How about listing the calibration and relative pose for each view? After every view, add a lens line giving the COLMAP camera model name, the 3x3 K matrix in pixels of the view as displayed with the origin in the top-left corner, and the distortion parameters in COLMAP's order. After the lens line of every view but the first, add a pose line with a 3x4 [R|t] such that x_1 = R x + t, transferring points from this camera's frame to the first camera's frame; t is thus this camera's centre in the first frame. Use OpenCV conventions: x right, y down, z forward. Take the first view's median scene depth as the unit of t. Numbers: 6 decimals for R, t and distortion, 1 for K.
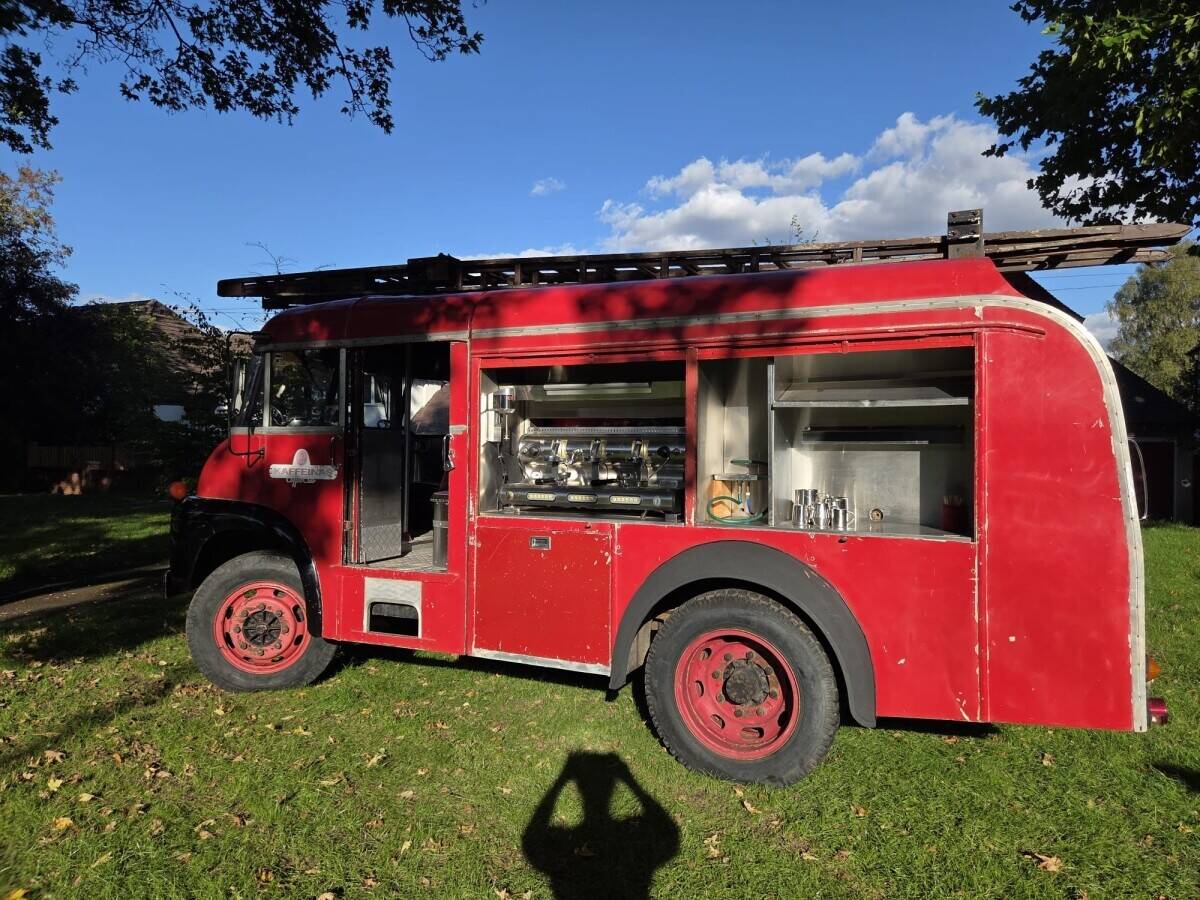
lens RADIAL K [[821.6, 0, 600.0], [0, 821.6, 450.0], [0, 0, 1]] dist [0.111190, -0.112176]
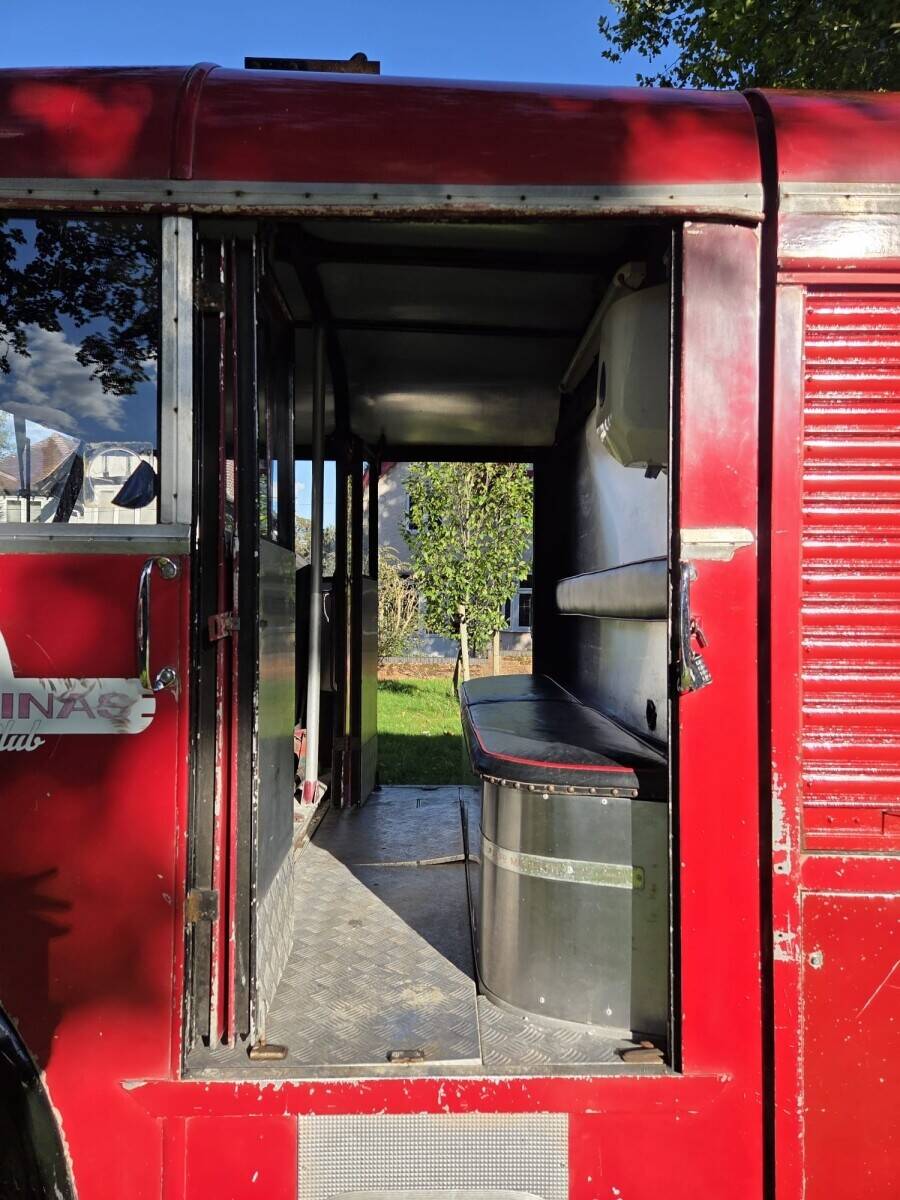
lens RADIAL K [[821.6, 0, 450.0], [0, 821.6, 600.0], [0, 0, 1]] dist [0.111190, -0.112176]
pose [[0.894405, 0.000952, 0.447258, -0.368018], [-0.002025, 0.999996, 0.001922, -0.005913], [-0.447254, -0.002625, 0.894403, 0.769392]]
